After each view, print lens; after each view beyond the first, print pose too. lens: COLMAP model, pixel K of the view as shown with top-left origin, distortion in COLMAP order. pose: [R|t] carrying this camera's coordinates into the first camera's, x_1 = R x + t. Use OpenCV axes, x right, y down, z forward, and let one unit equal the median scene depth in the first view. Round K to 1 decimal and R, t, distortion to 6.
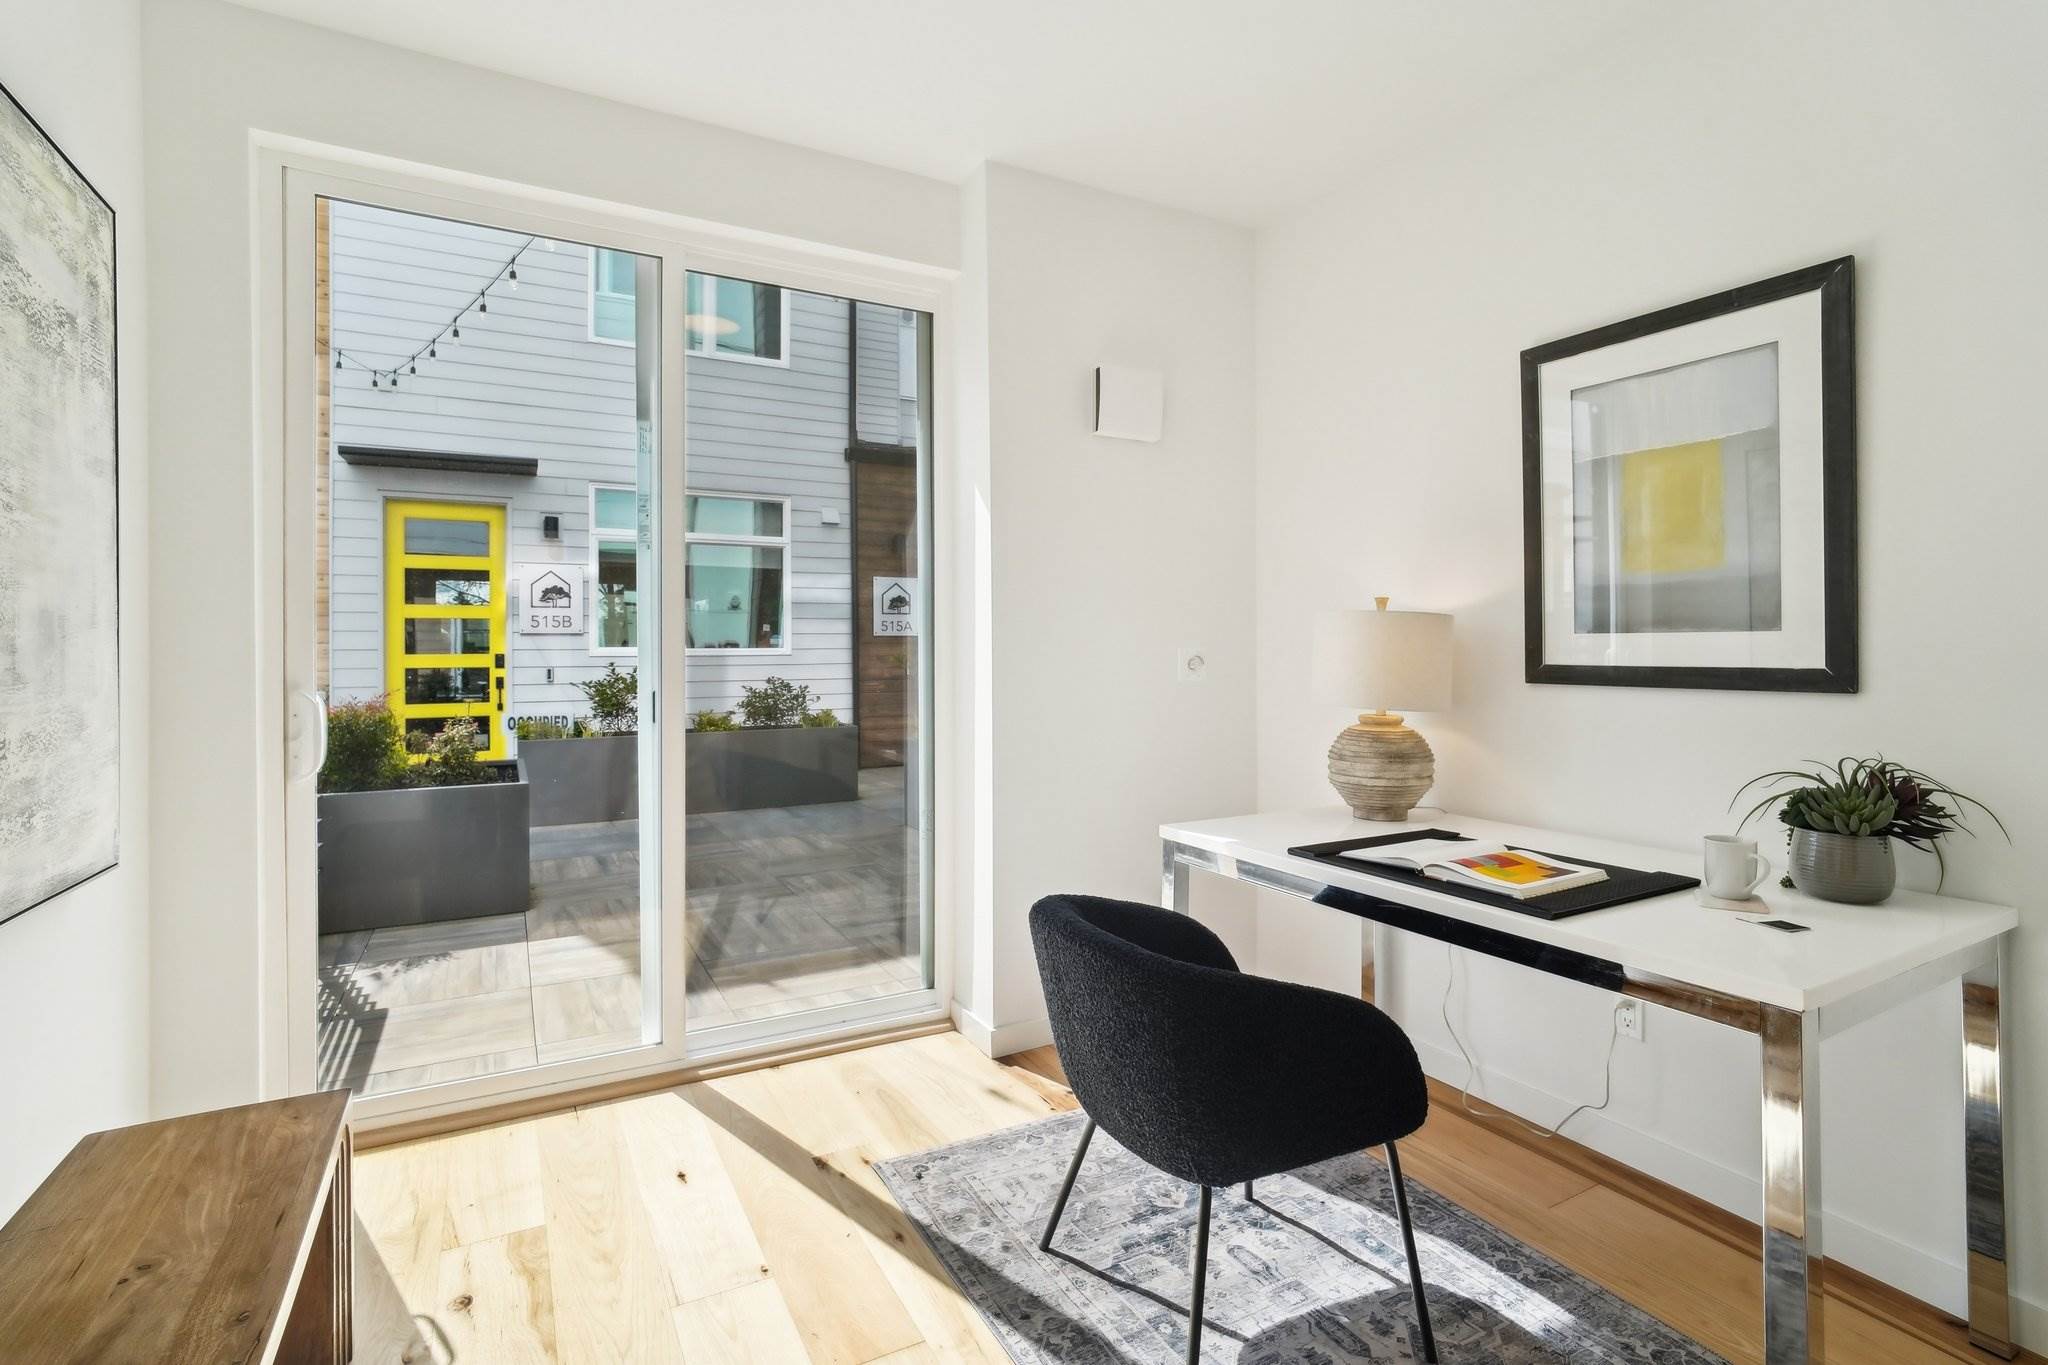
lens RADIAL K [[968.2, 0, 1015.4], [0, 968.2, 646.7], [0, 0, 1]] dist [-0.017669, 0.005173]
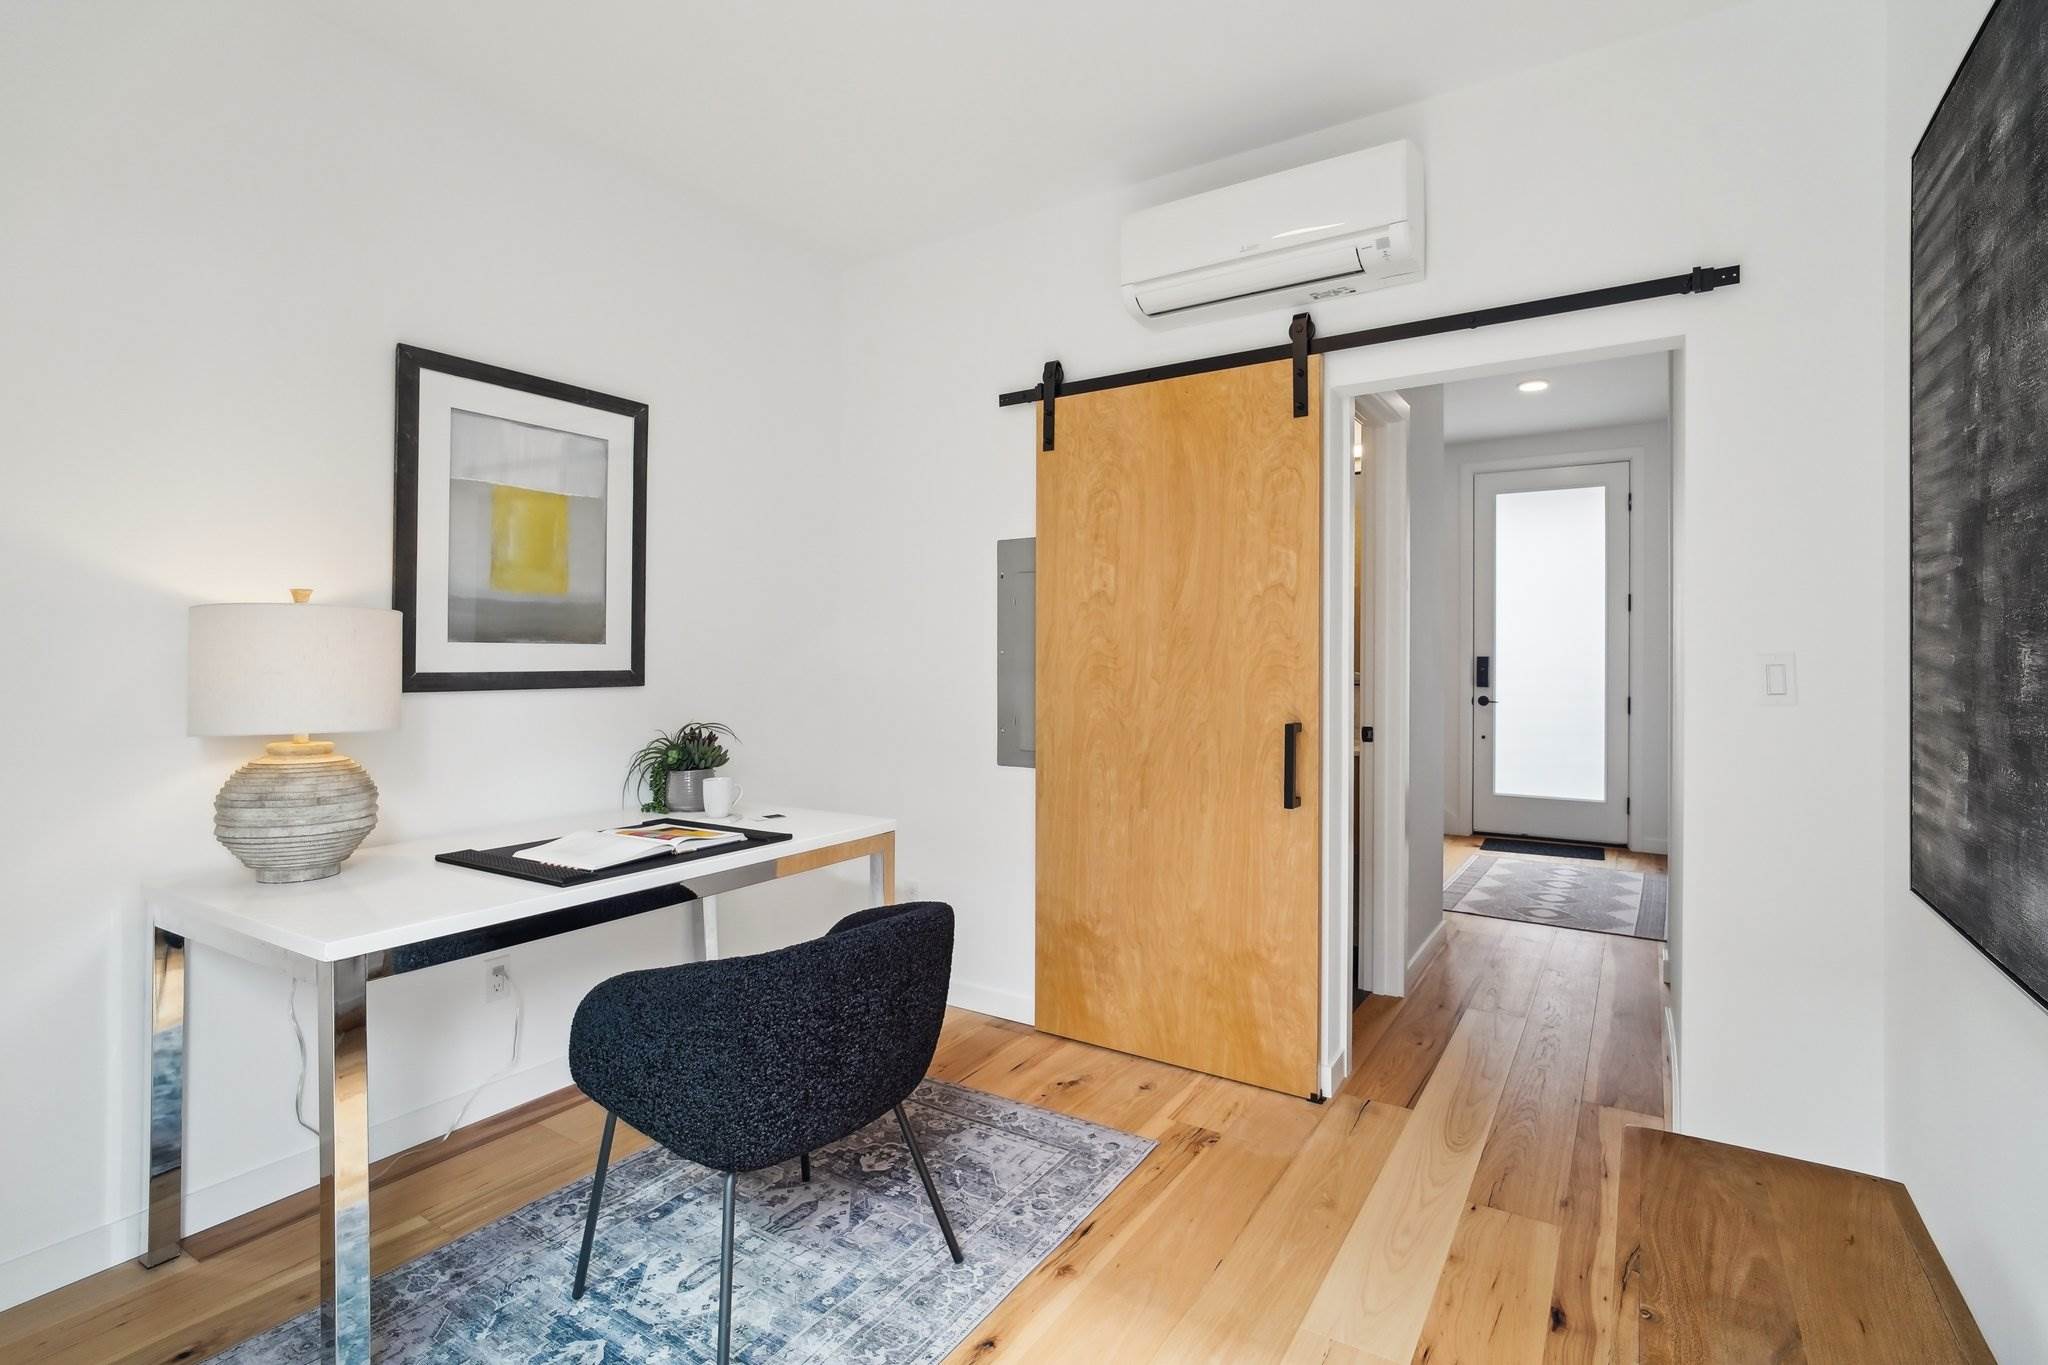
lens RADIAL K [[968.2, 0, 1035.0], [0, 968.2, 667.0], [0, 0, 1]] dist [-0.017669, 0.005173]
pose [[-0.487393, -0.001386, 0.873182, -0.472272], [0.005788, 0.999972, 0.004819, 0.008786], [-0.873164, 0.007403, -0.487371, 0.714198]]
